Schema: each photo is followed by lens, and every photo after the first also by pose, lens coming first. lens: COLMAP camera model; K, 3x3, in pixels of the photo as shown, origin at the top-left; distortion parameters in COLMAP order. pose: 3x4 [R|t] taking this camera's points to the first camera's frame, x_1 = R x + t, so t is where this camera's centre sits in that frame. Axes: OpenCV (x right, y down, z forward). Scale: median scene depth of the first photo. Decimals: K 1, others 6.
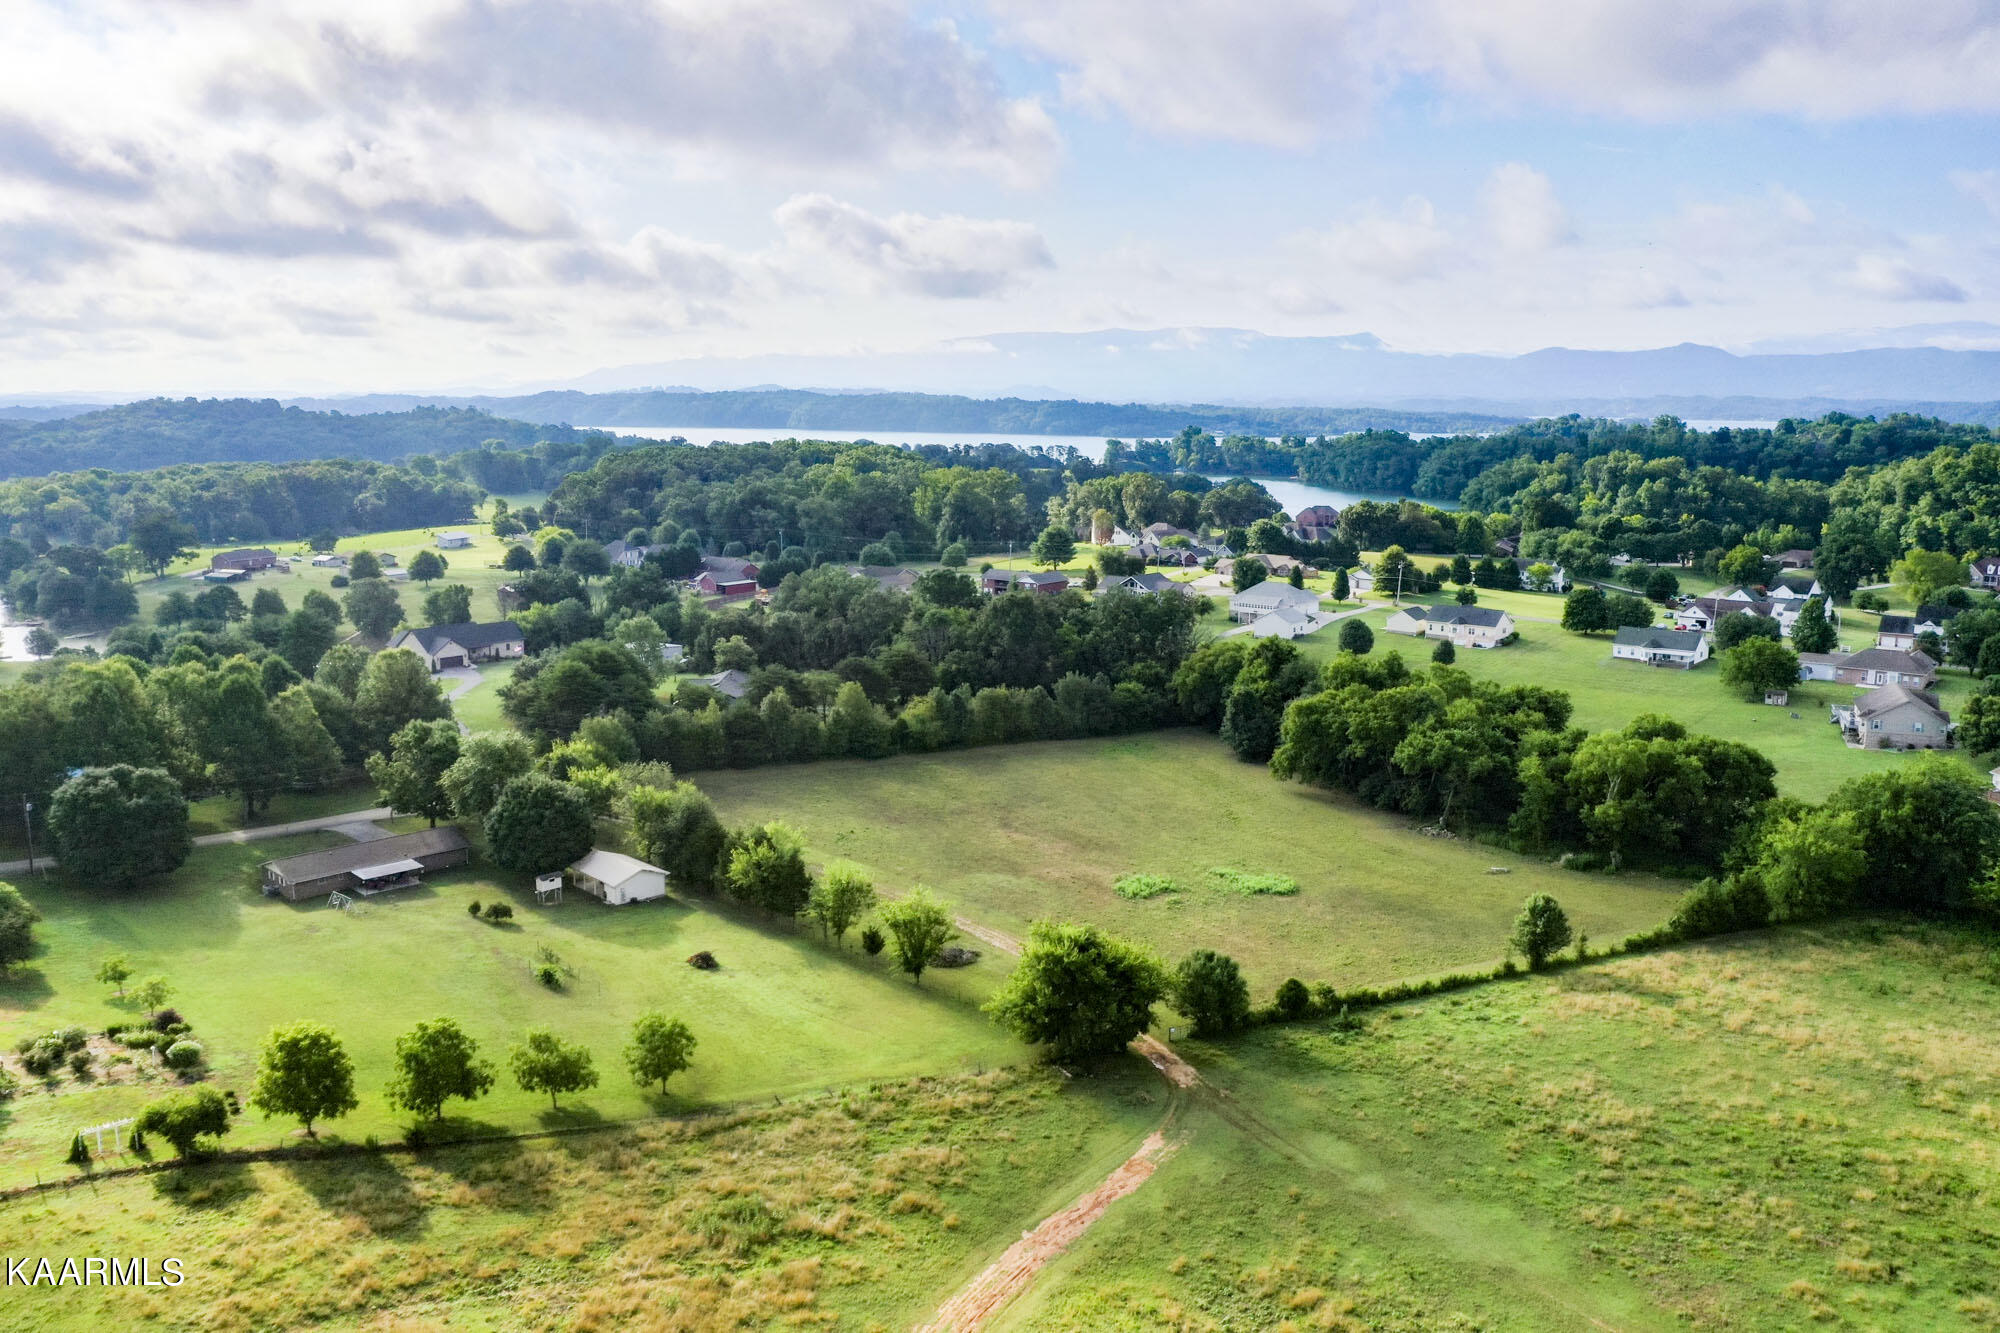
lens RADIAL K [[1578.7, 0, 1040.3], [0, 1578.7, 668.3], [0, 0, 1]] dist [-0.008167, -0.007674]
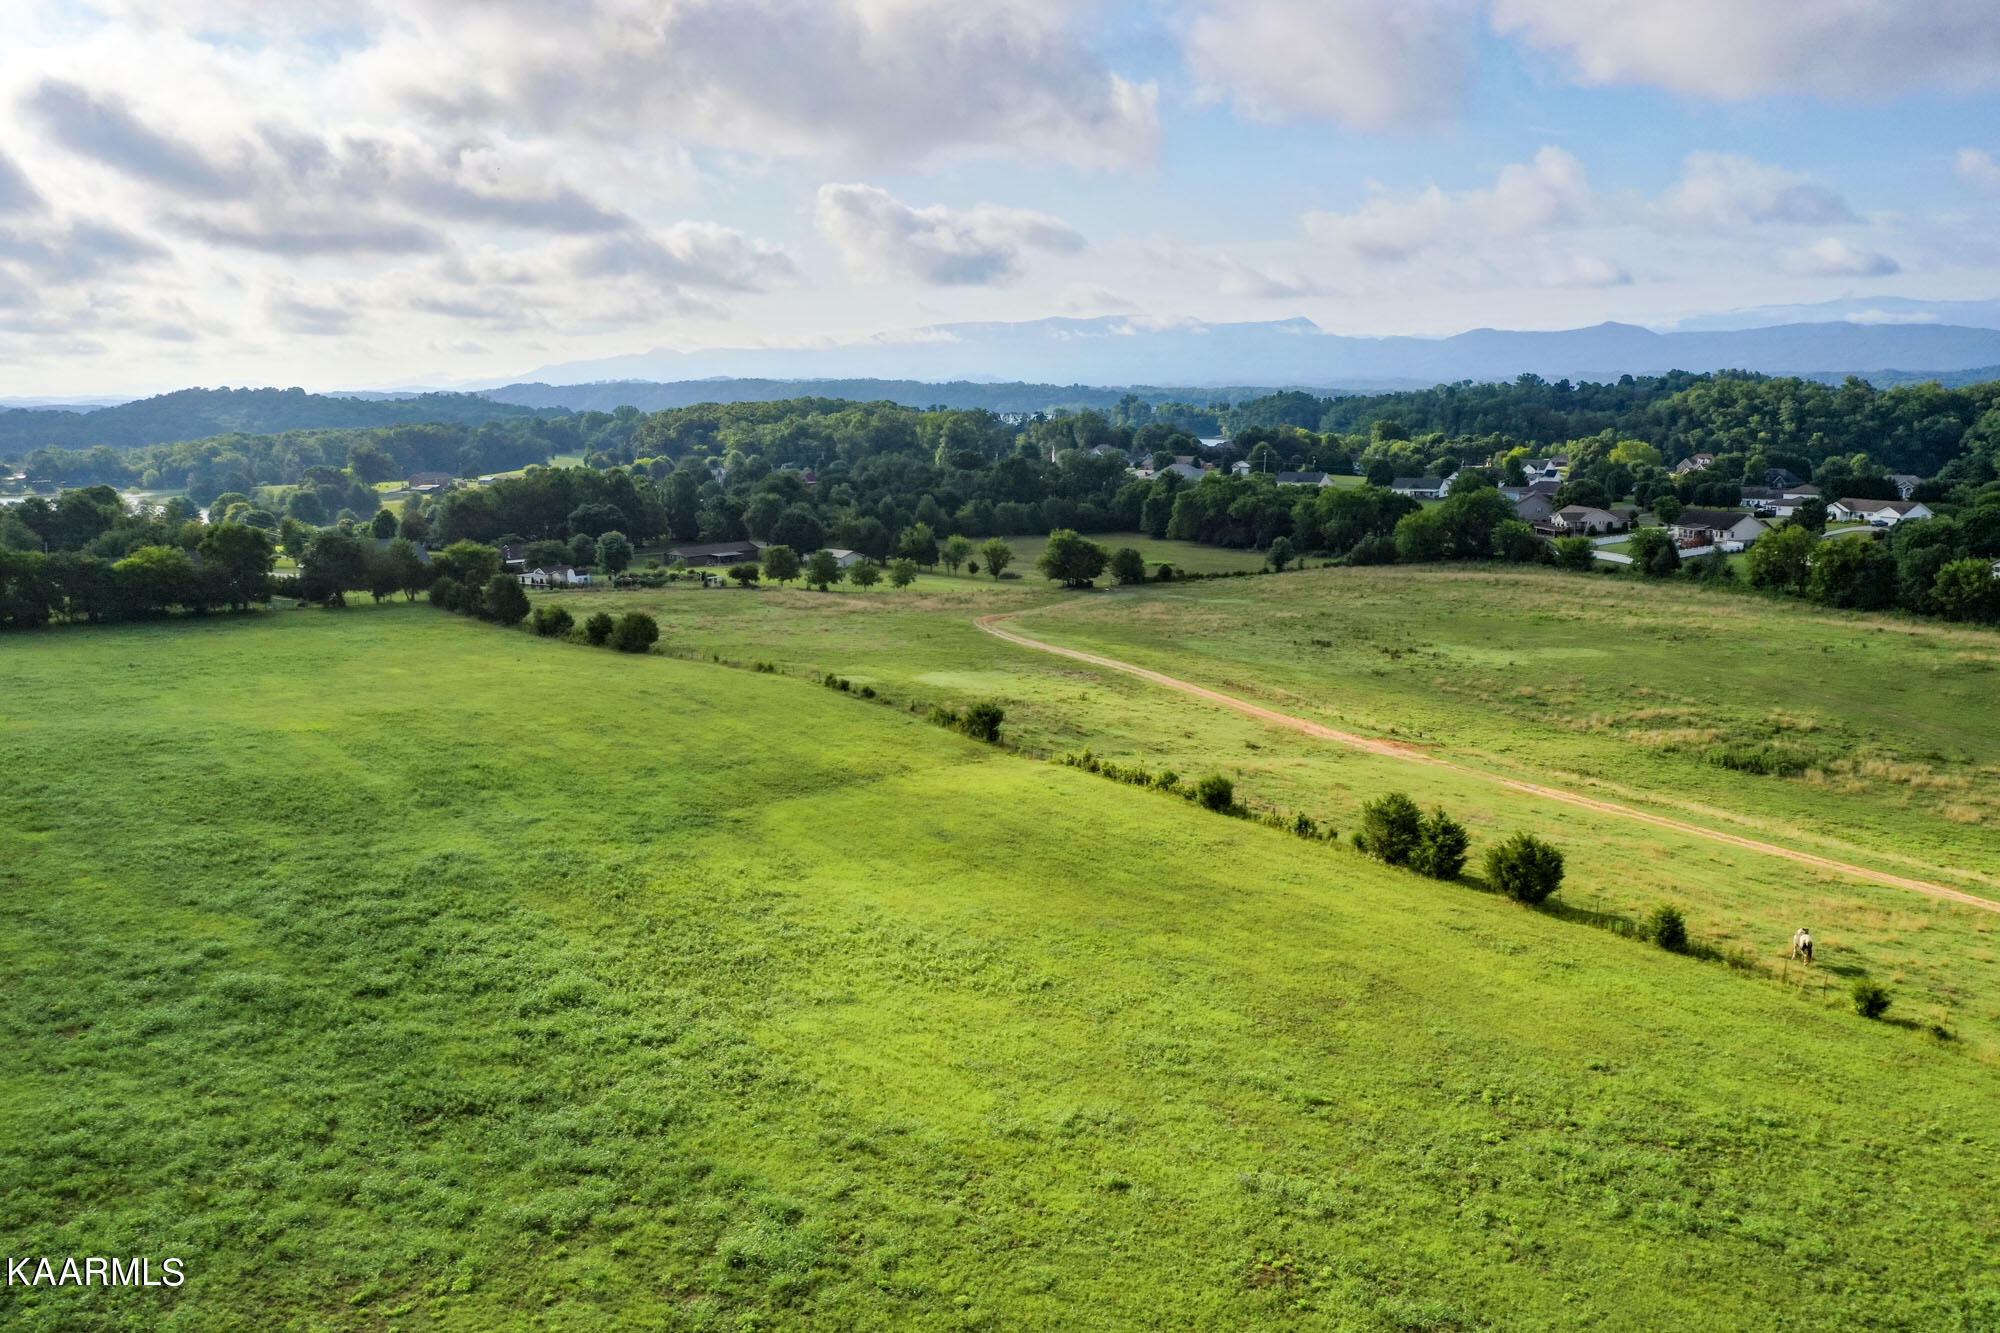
lens RADIAL K [[1587.2, 0, 1007.5], [0, 1587.2, 622.2], [0, 0, 1]] dist [-0.009009, 0.002147]
pose [[0.999725, -0.018864, 0.013900, -0.024990], [0.019189, 0.999537, -0.023621, 0.082898], [-0.013448, 0.023881, 0.999624, -0.321754]]
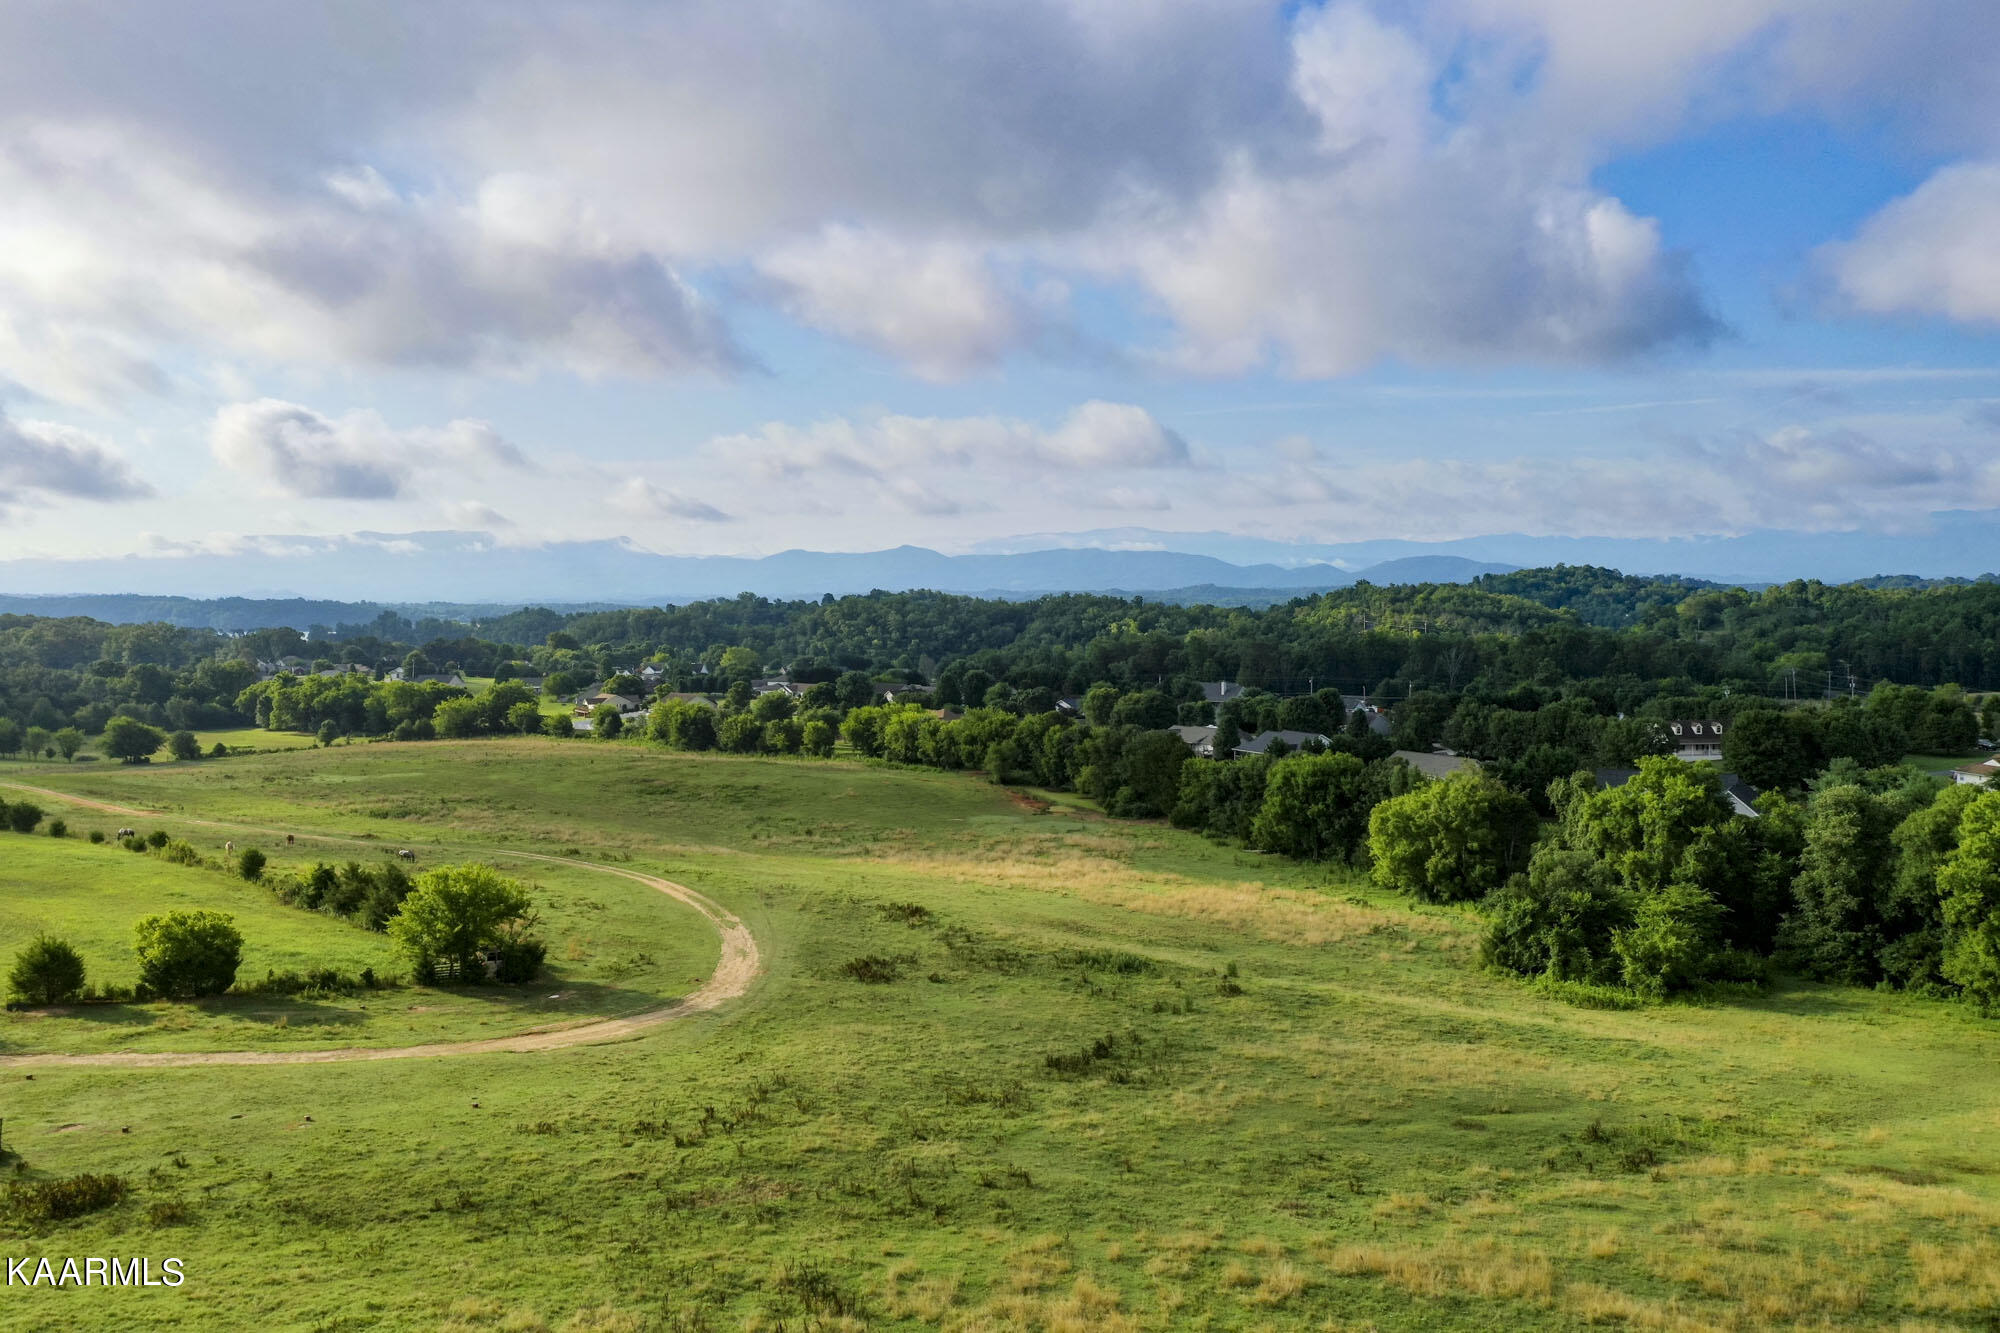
lens RADIAL K [[1587.2, 0, 1007.5], [0, 1587.2, 622.2], [0, 0, 1]] dist [-0.009009, 0.002147]
pose [[0.910893, -0.019917, 0.412162, 0.070756], [0.083685, 0.986995, -0.137253, 0.123493], [-0.404068, 0.159515, 0.900713, -0.545401]]
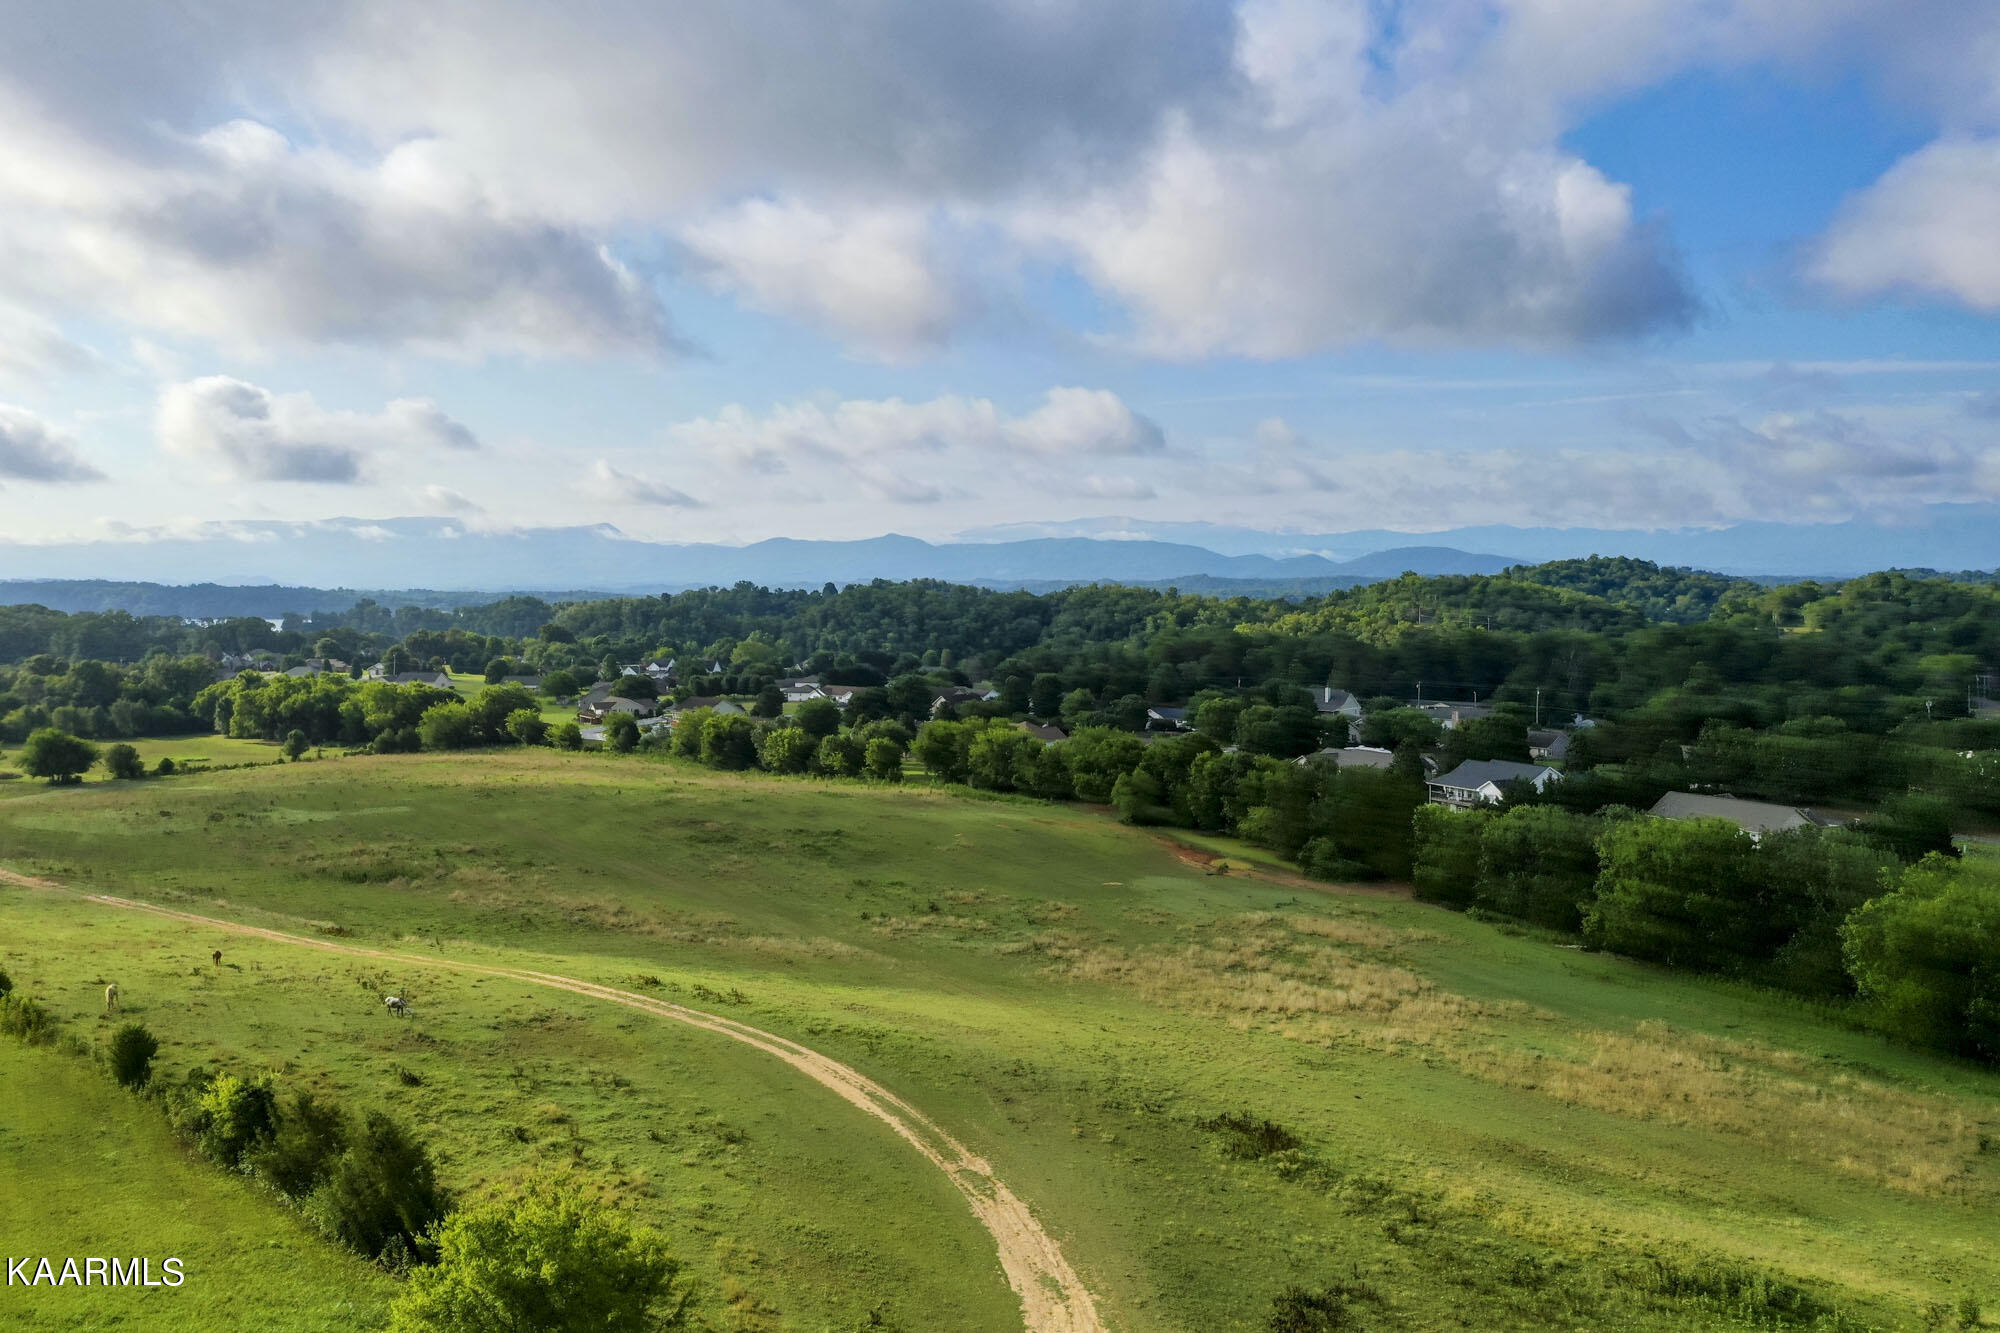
lens RADIAL K [[1587.1, 0, 1000.0], [0, 1587.1, 666.5], [0, 0, 1]] dist [0.002362, 0.001995]
pose [[0.908048, -0.030781, 0.417733, 0.077114], [0.080752, 0.991452, -0.102479, 0.102672], [-0.411008, 0.126788, 0.902772, -0.433317]]
